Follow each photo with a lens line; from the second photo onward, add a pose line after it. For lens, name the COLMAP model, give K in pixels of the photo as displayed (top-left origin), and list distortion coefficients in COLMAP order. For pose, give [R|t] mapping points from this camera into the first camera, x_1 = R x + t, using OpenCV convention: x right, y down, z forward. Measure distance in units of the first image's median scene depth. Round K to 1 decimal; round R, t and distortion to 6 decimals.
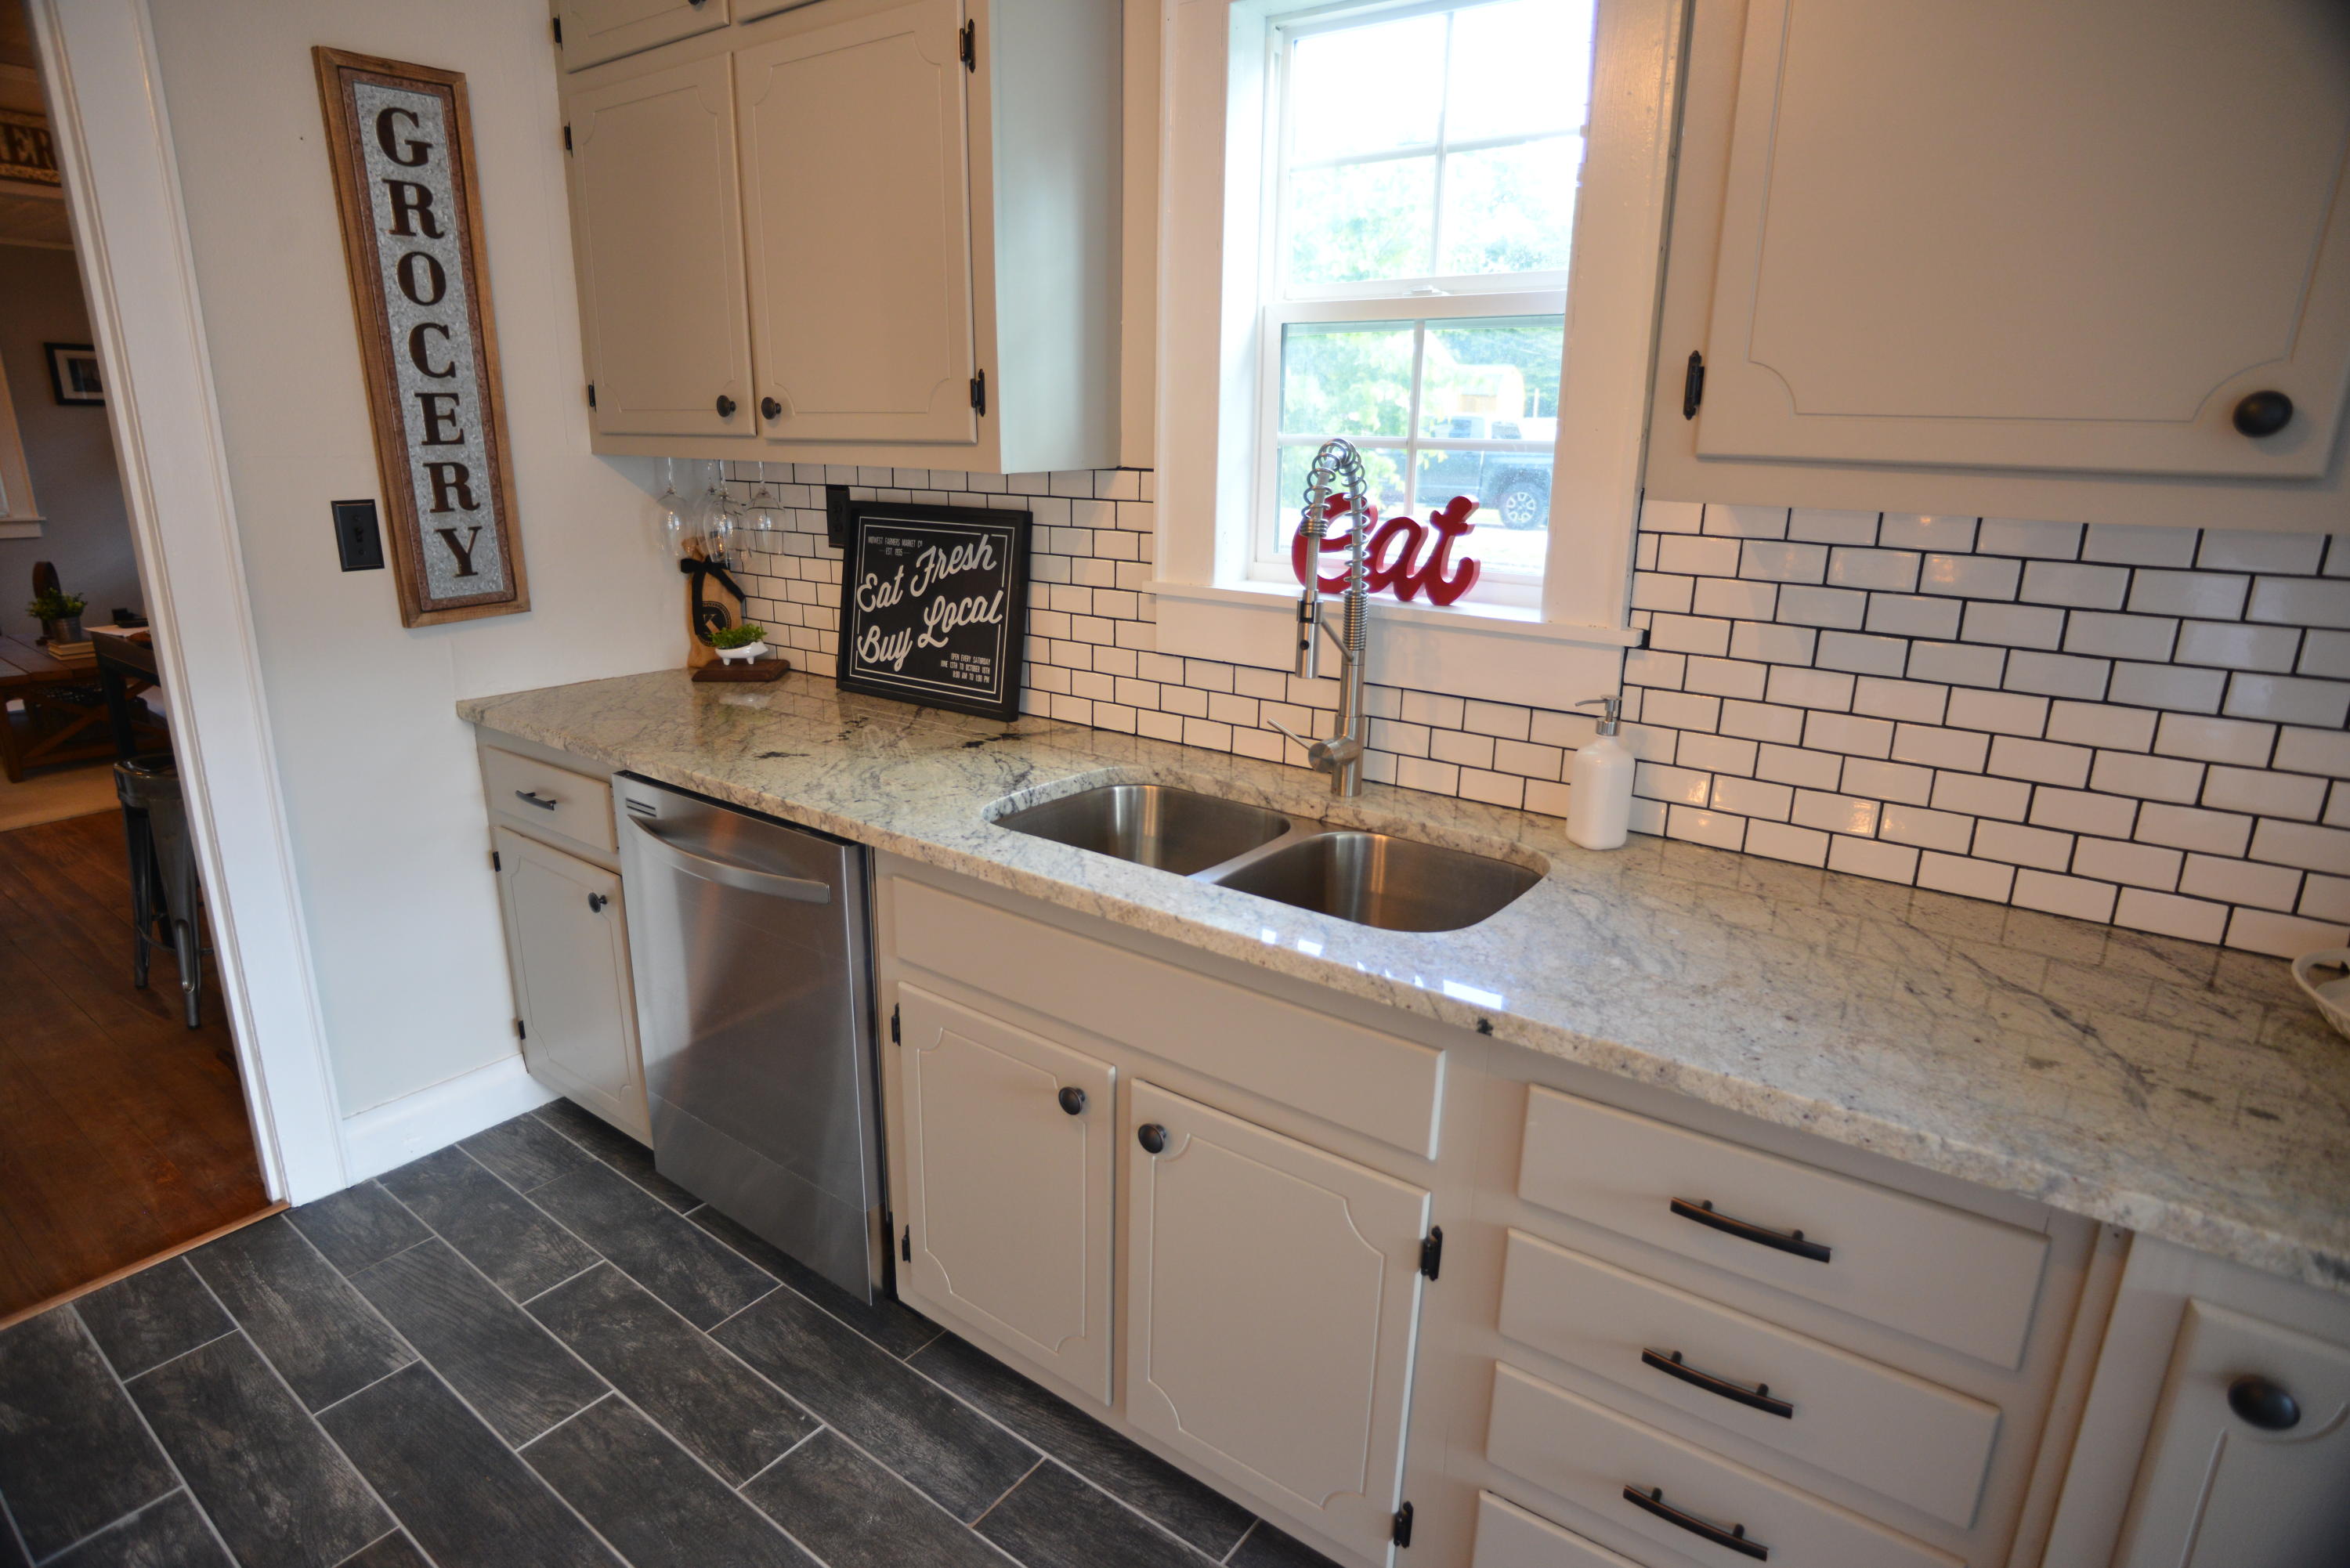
lens RADIAL K [[1247.4, 0, 1165.8], [0, 1247.4, 776.1], [0, 0, 1]] dist [-0.046454, 0.013644]
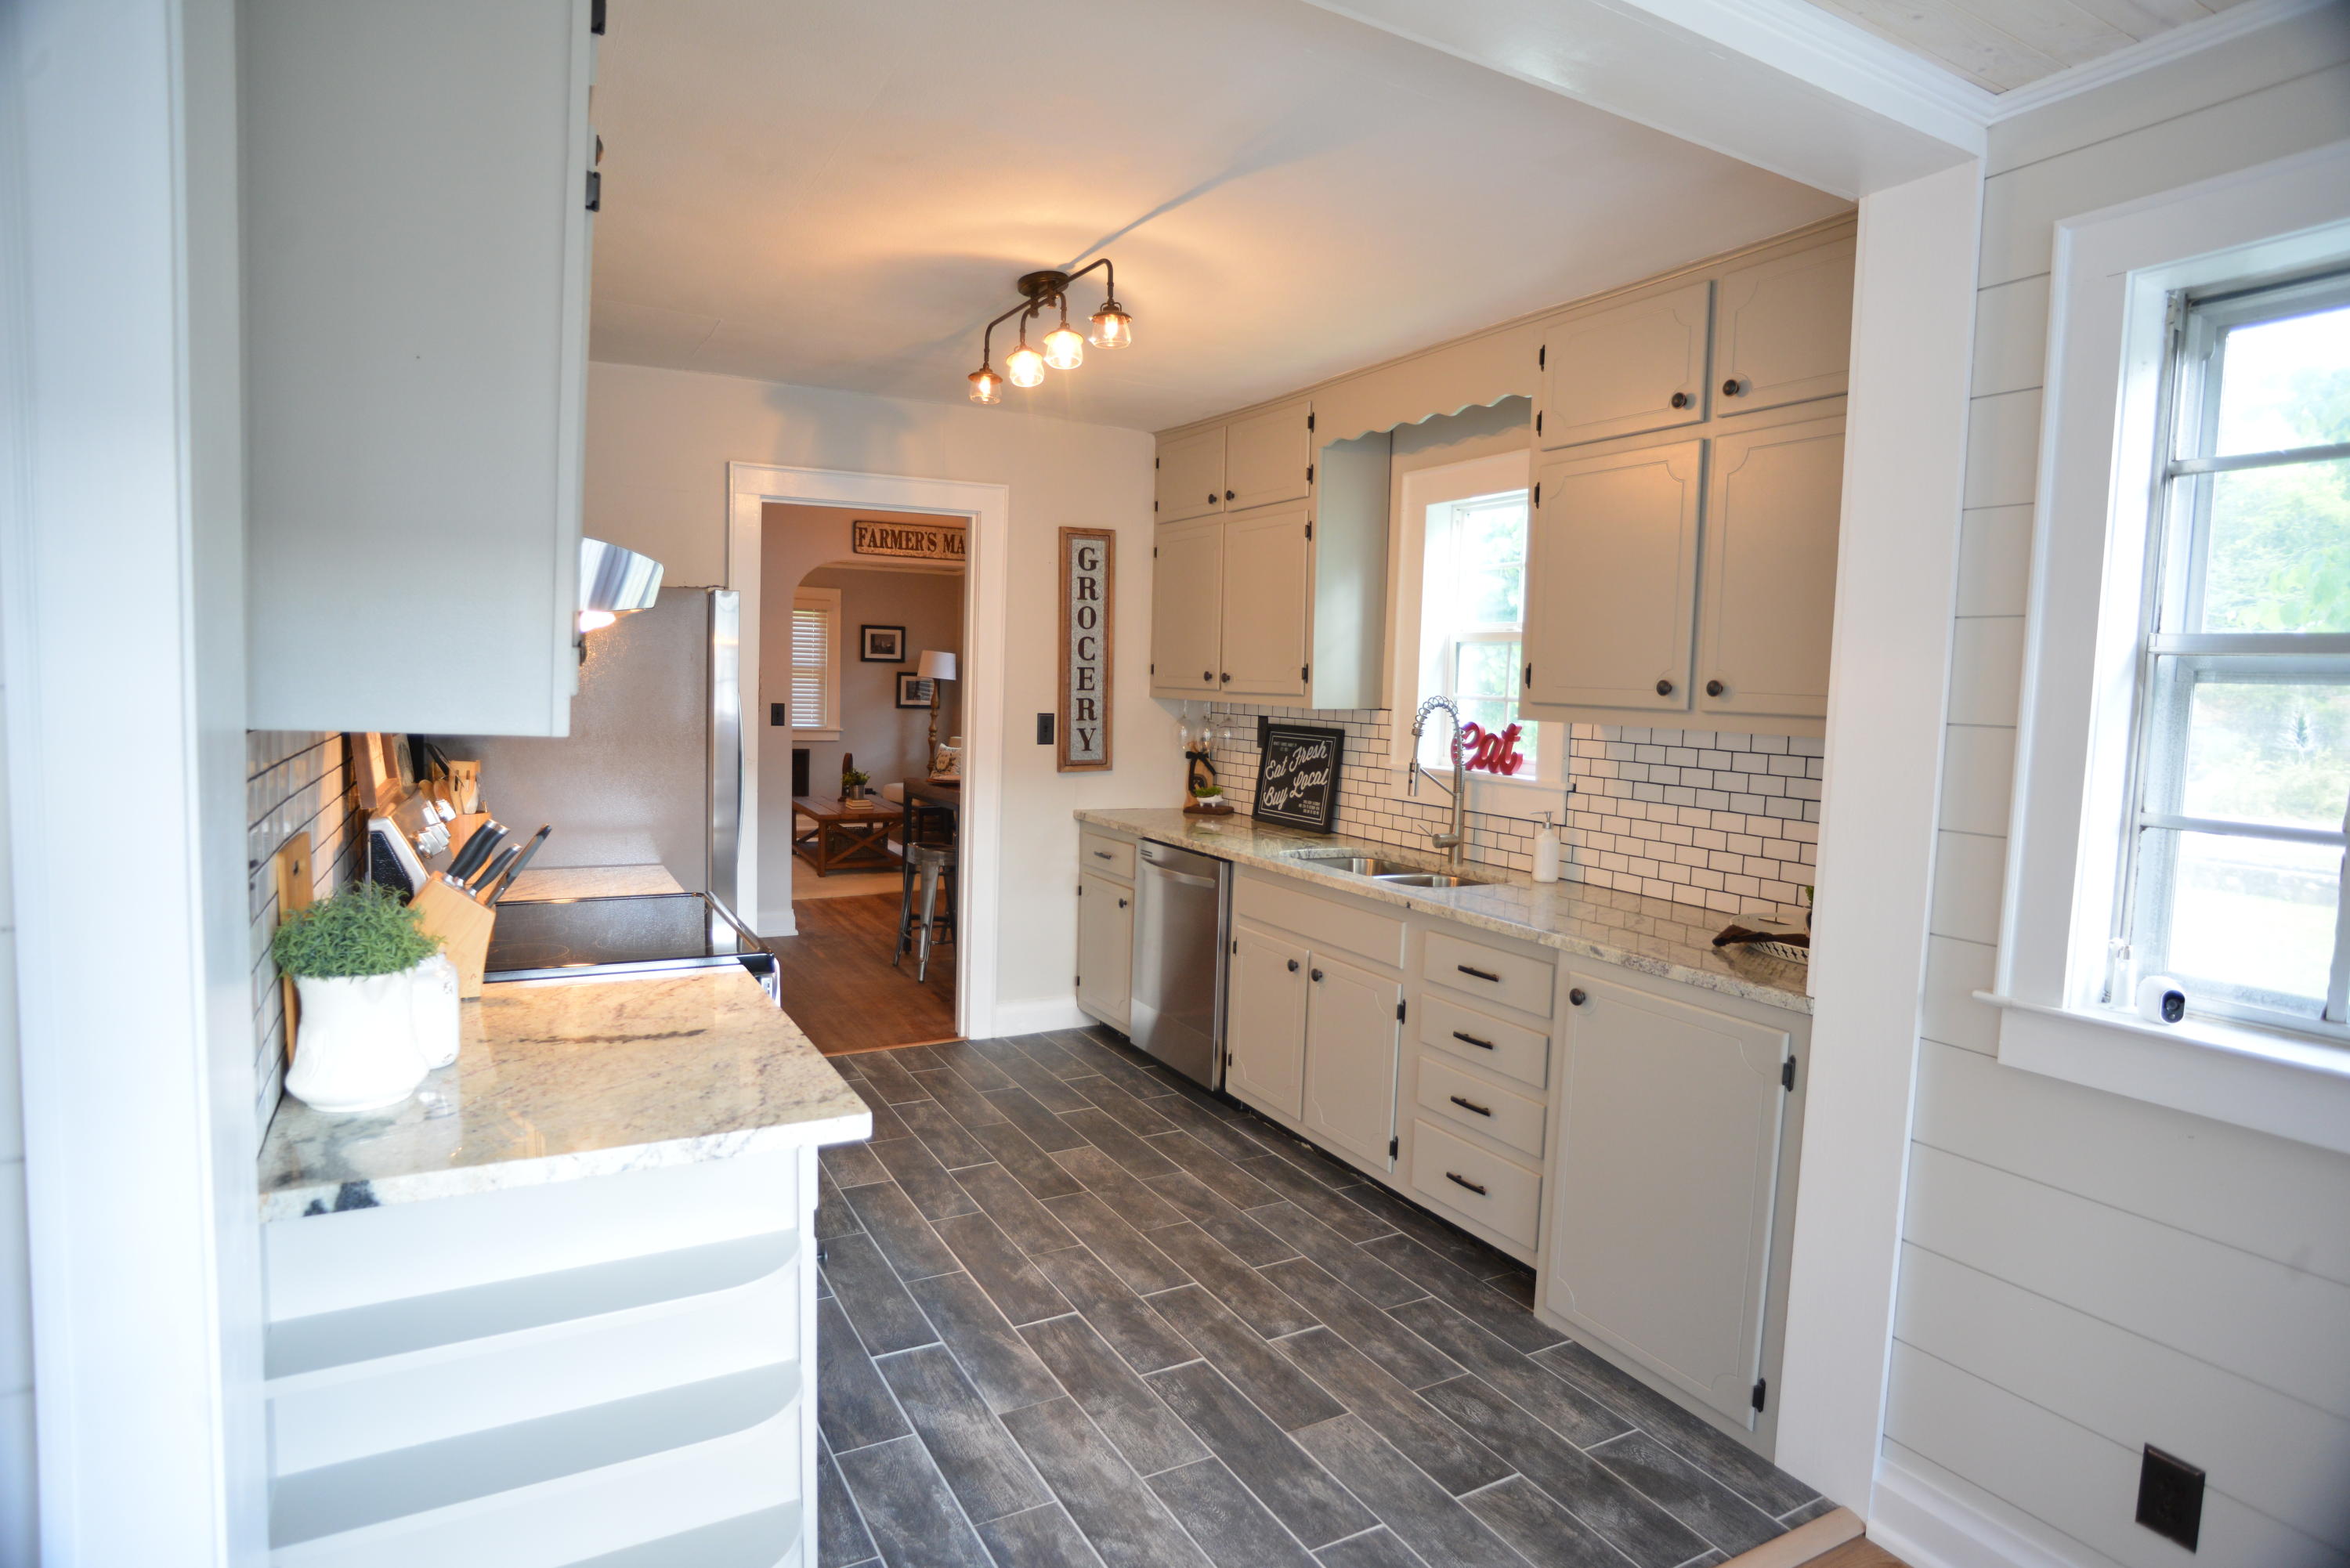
lens RADIAL K [[1247.4, 0, 1166.1], [0, 1247.4, 779.4], [0, 0, 1]] dist [-0.046454, 0.013644]
pose [[0.907862, 0.045613, -0.416781, 0.486003], [-0.127747, 0.976892, -0.171355, 0.253570], [0.399334, 0.208810, 0.892710, -0.916102]]
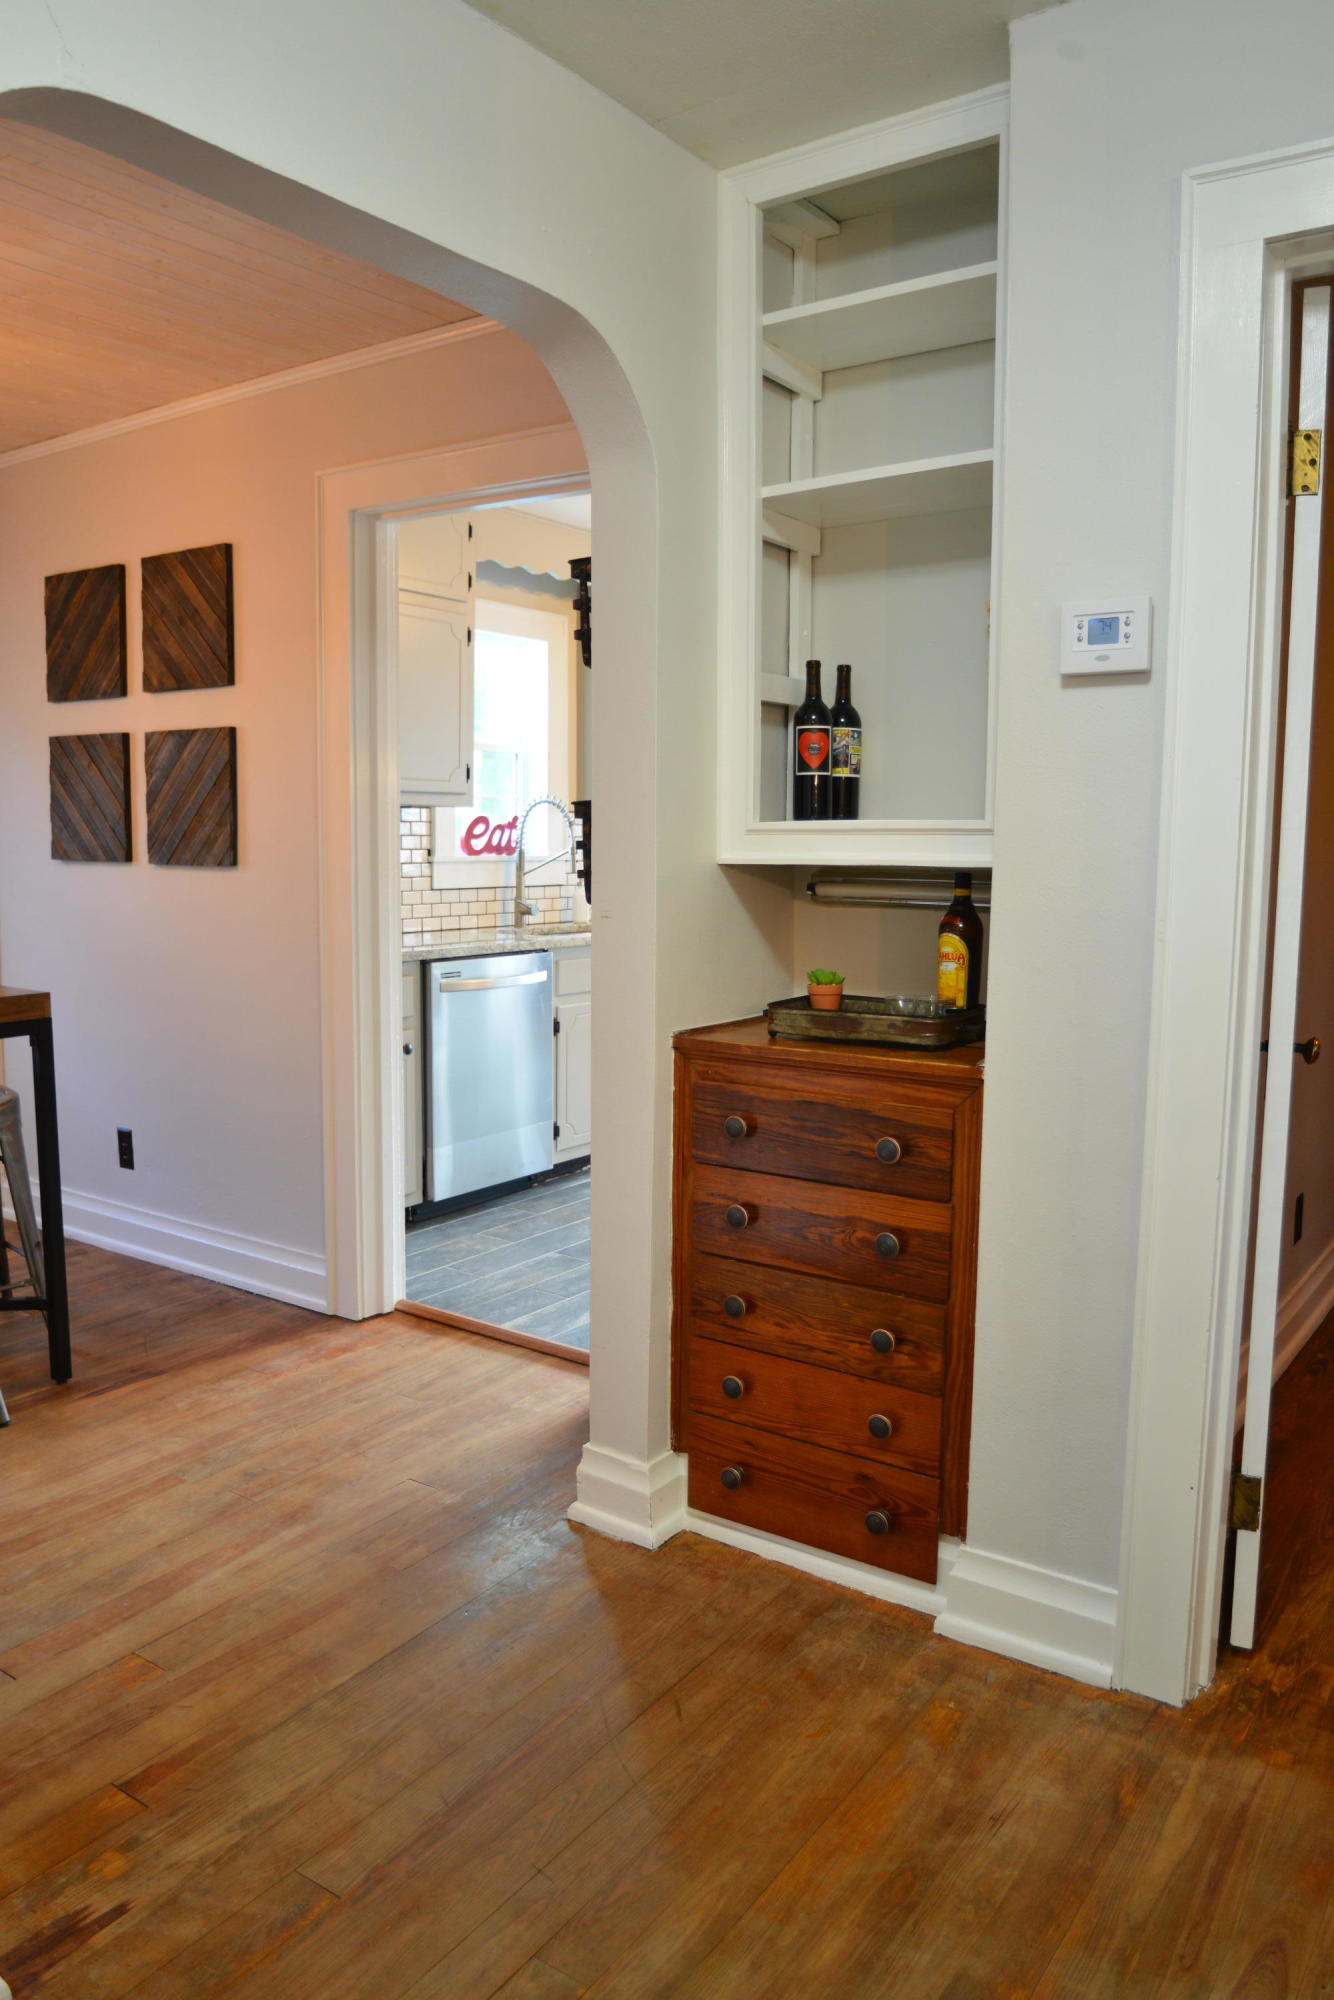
lens RADIAL K [[1441.1, 0, 651.8], [0, 1441.1, 992.1], [0, 0, 1]] dist [-0.044619, -0.001139]
pose [[-0.019820, -0.119952, 0.992582, -2.495572], [0.261452, 0.957609, 0.120947, -0.129898], [-0.965013, 0.261910, 0.012382, 0.635260]]
